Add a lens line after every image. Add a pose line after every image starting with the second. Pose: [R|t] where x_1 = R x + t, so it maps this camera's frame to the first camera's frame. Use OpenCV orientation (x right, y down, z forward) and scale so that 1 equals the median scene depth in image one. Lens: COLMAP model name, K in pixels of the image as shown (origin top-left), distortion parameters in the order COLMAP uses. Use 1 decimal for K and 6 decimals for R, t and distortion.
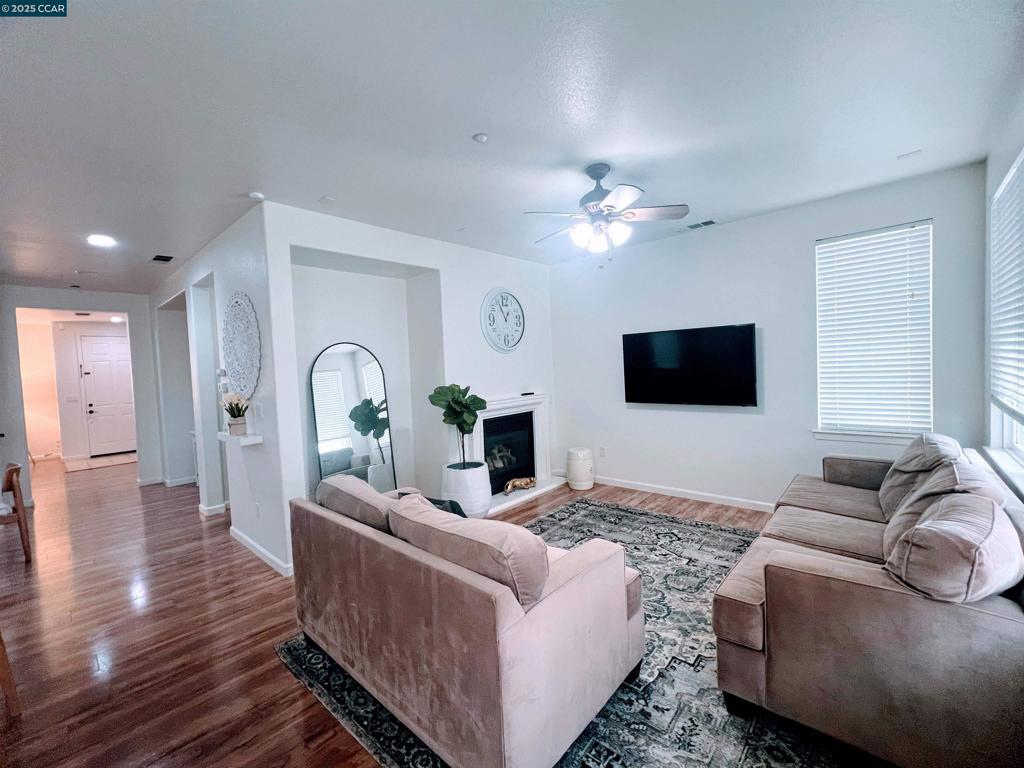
lens RADIAL K [[426.3, 0, 512.0], [0, 426.3, 384.0], [0, 0, 1]] dist [0.000373, 0.000102]
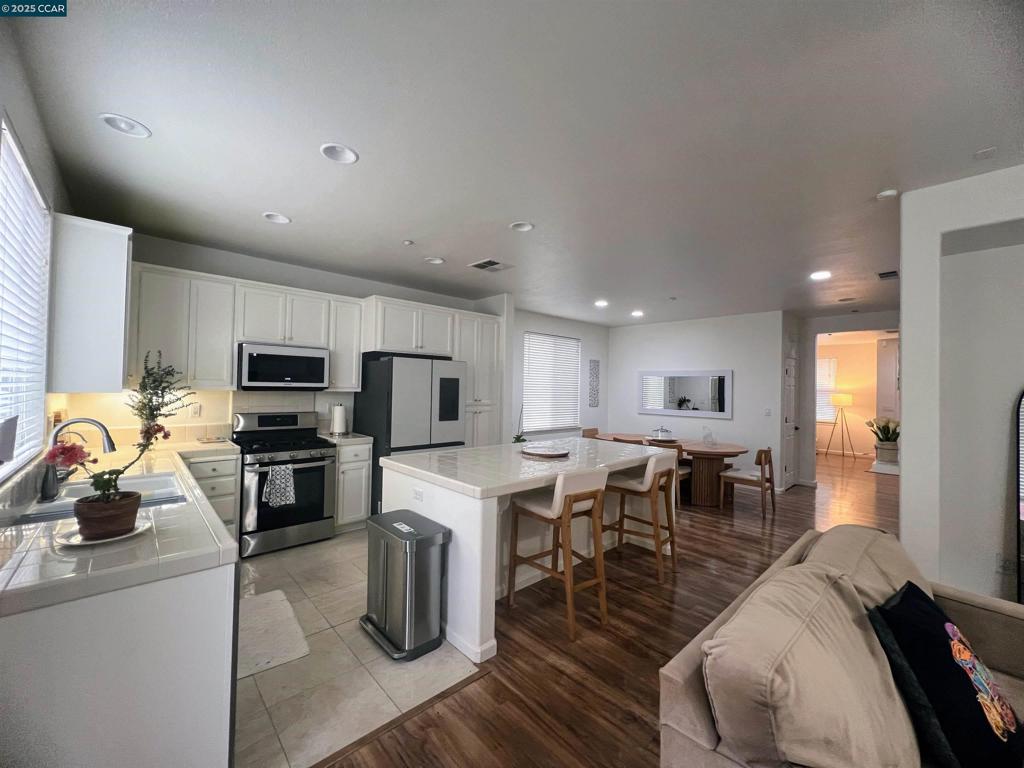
lens RADIAL K [[409.5, 0, 509.4], [0, 409.5, 383.5], [0, 0, 1]] dist [0.000644, 0.000133]
pose [[-0.083702, 0.034675, -0.995887, 0.263121], [-0.061359, 0.997319, 0.039882, -0.027446], [0.994600, 0.064445, -0.081350, 0.249248]]
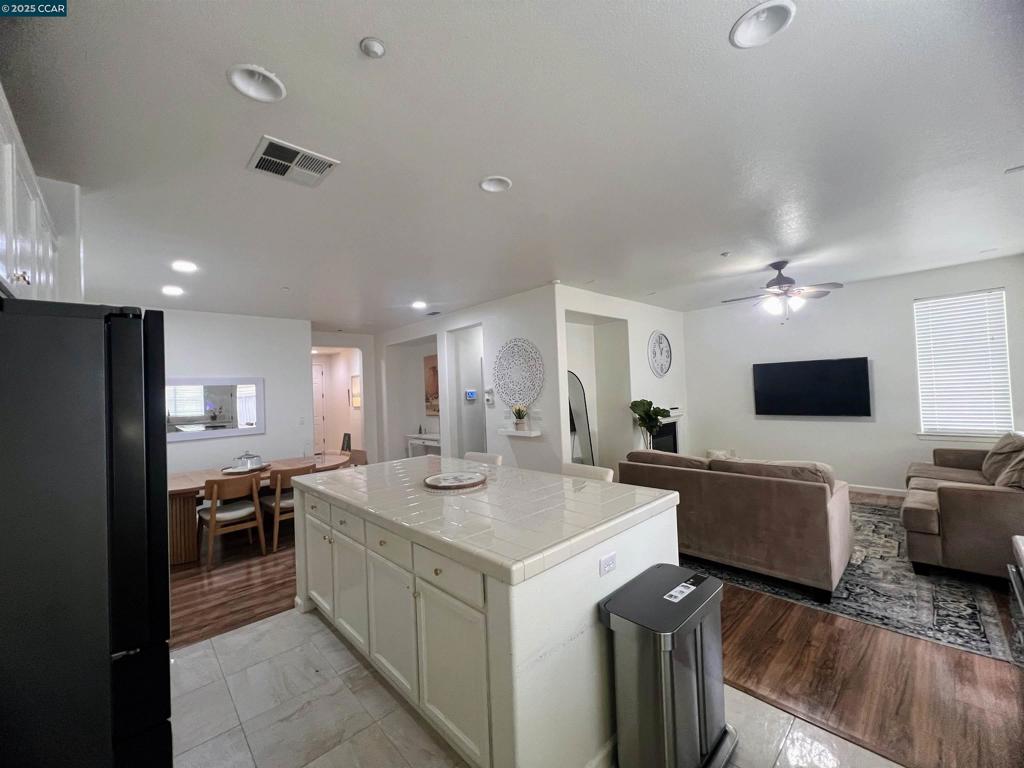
lens RADIAL K [[409.5, 0, 509.4], [0, 409.5, 383.5], [0, 0, 1]] dist [0.000644, 0.000133]
pose [[0.997228, 0.002352, -0.074366, -0.525976], [-0.006753, 0.998236, -0.058989, 0.034389], [0.074096, 0.059328, 0.995485, -0.442896]]
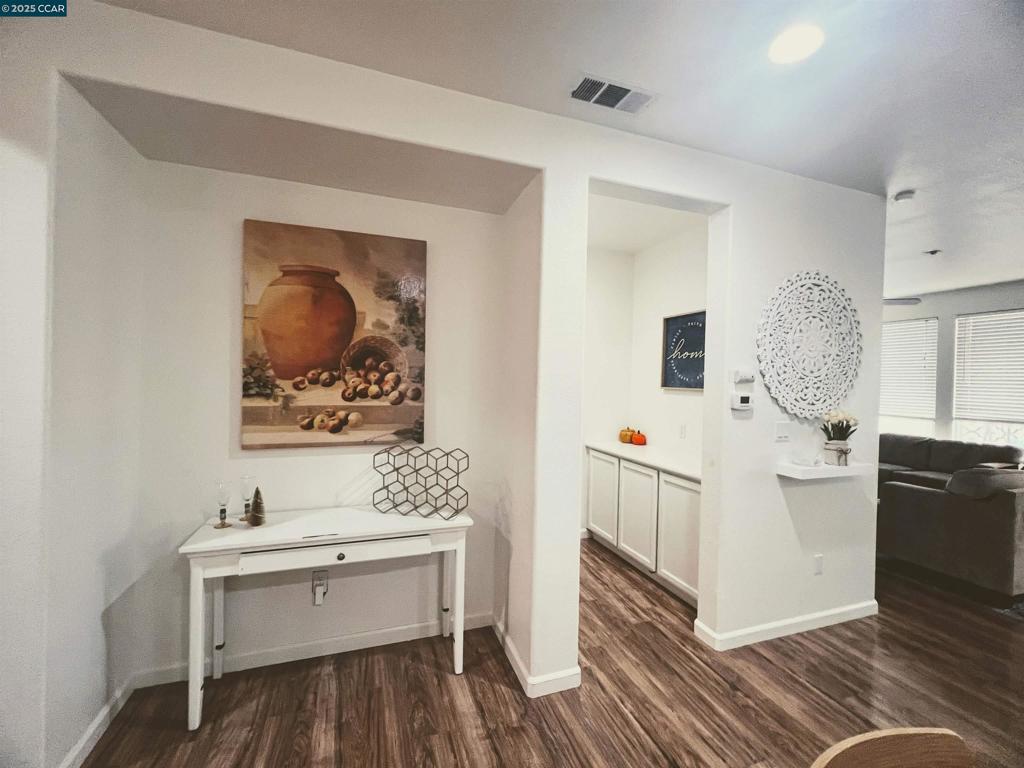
lens RADIAL K [[426.3, 0, 512.0], [0, 426.3, 384.0], [0, 0, 1]] dist [0.000373, 0.000102]
pose [[0.474455, 0.058362, 0.878343, -1.425271], [-0.008237, 0.998050, -0.061866, 0.025146], [-0.880241, 0.022118, 0.474010, 1.039270]]
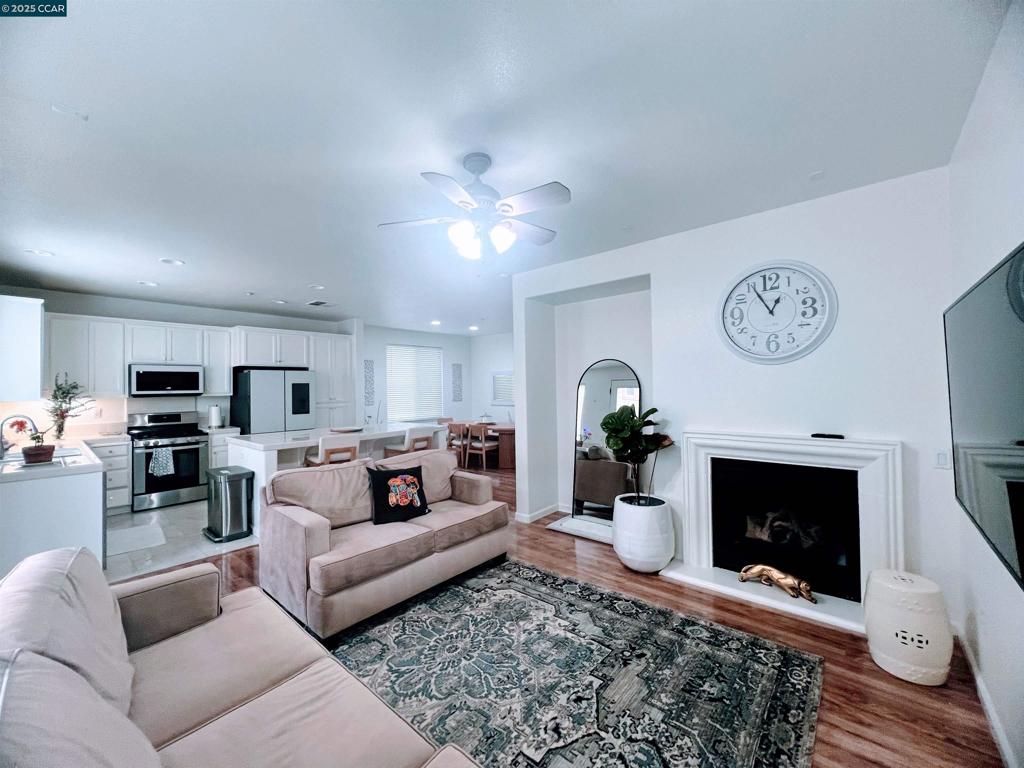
lens RADIAL K [[409.5, 0, 509.4], [0, 409.5, 383.5], [0, 0, 1]] dist [0.000644, 0.000133]
pose [[0.023279, 0.037280, -0.999034, 0.769160], [-0.030816, 0.998856, 0.036555, -0.070909], [0.999254, 0.029935, 0.024401, 0.787715]]
